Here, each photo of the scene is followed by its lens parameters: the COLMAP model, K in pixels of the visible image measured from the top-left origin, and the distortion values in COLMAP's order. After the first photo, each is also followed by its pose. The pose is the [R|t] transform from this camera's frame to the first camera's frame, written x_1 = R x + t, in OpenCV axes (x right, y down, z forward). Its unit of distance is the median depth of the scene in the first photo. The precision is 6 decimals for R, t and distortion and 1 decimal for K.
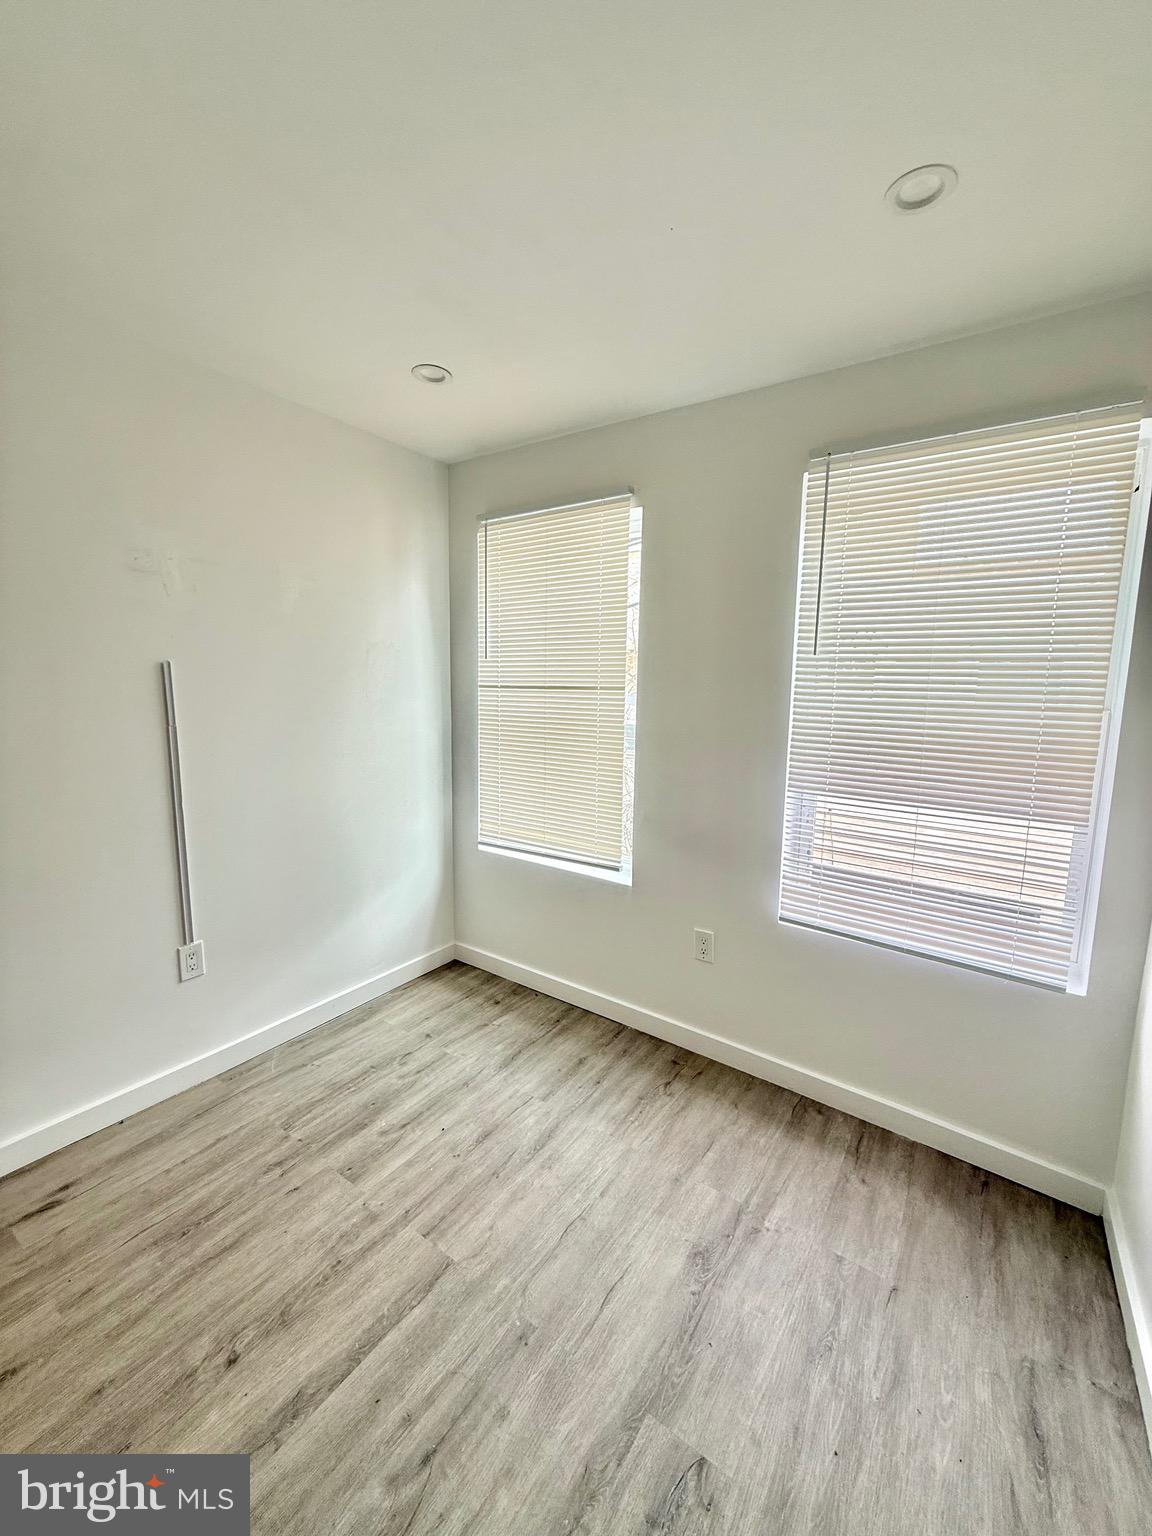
lens RADIAL K [[608.9, 0, 573.8], [0, 608.9, 766.5], [0, 0, 1]] dist [0.001783, -0.000294]
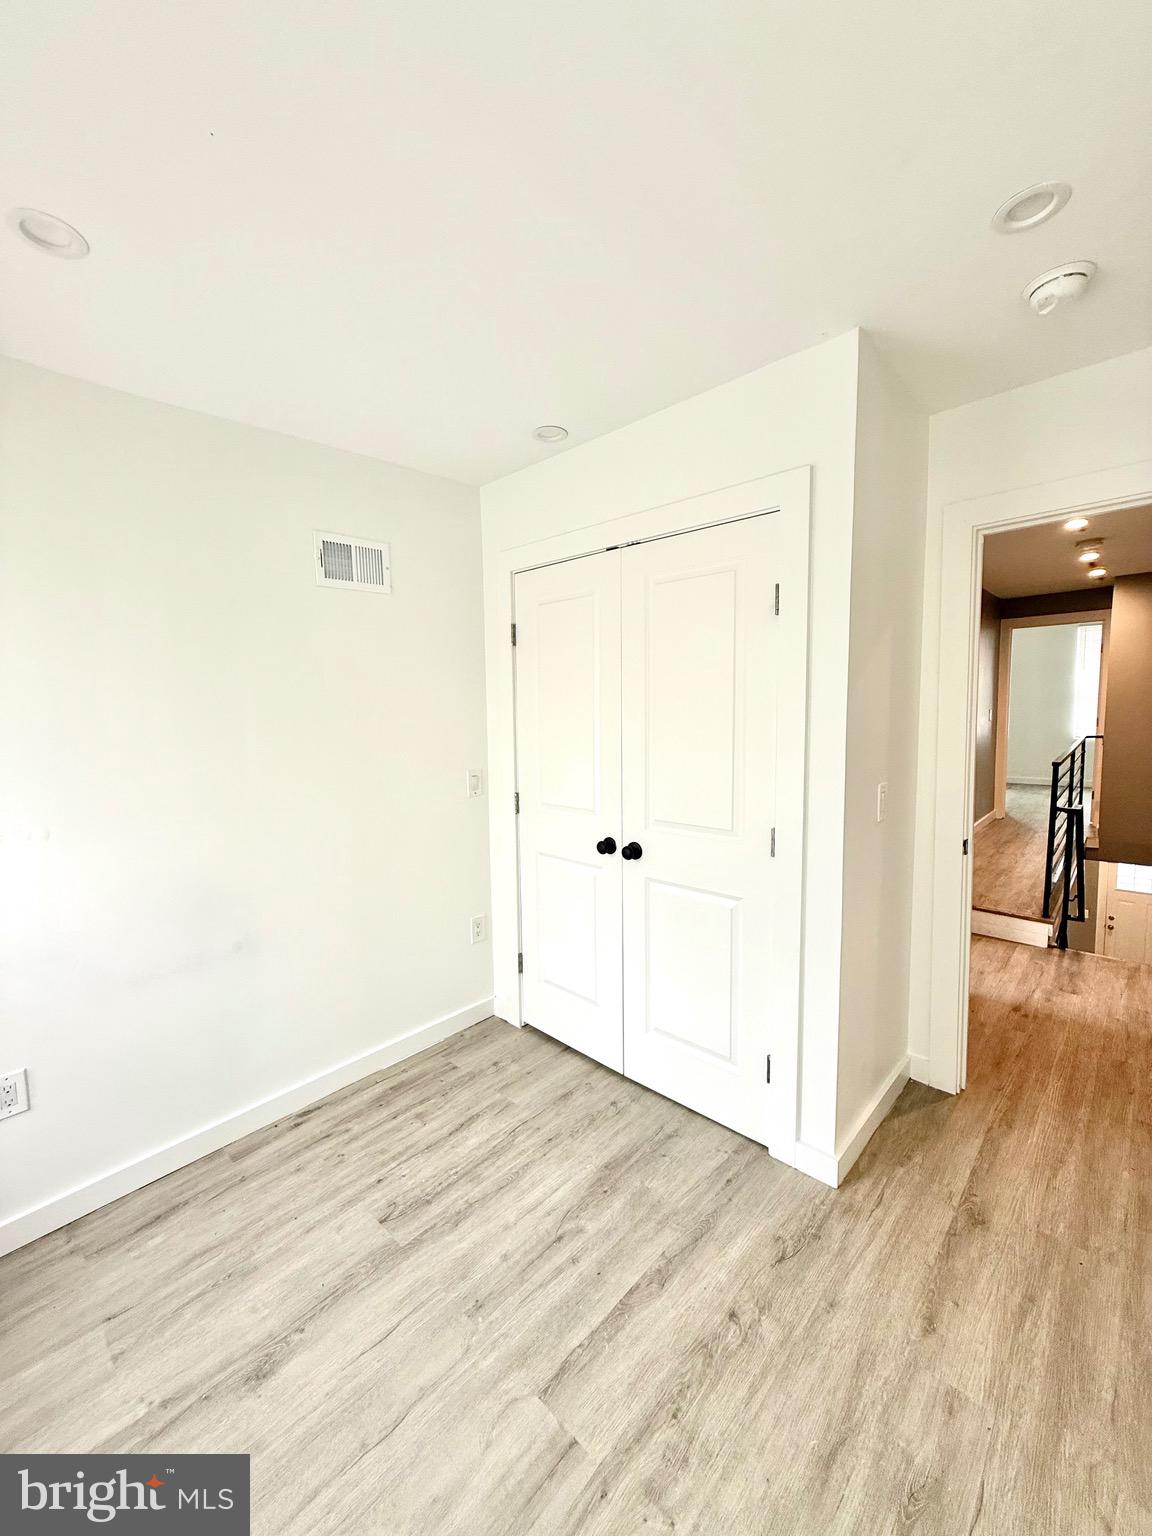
lens RADIAL K [[608.9, 0, 576.5], [0, 608.9, 763.9], [0, 0, 1]] dist [0.001783, -0.000294]
pose [[-0.988674, -0.010932, 0.149682, -0.415016], [0.022864, 0.974730, 0.222211, -0.263160], [-0.148329, 0.223117, -0.963440, 1.825645]]
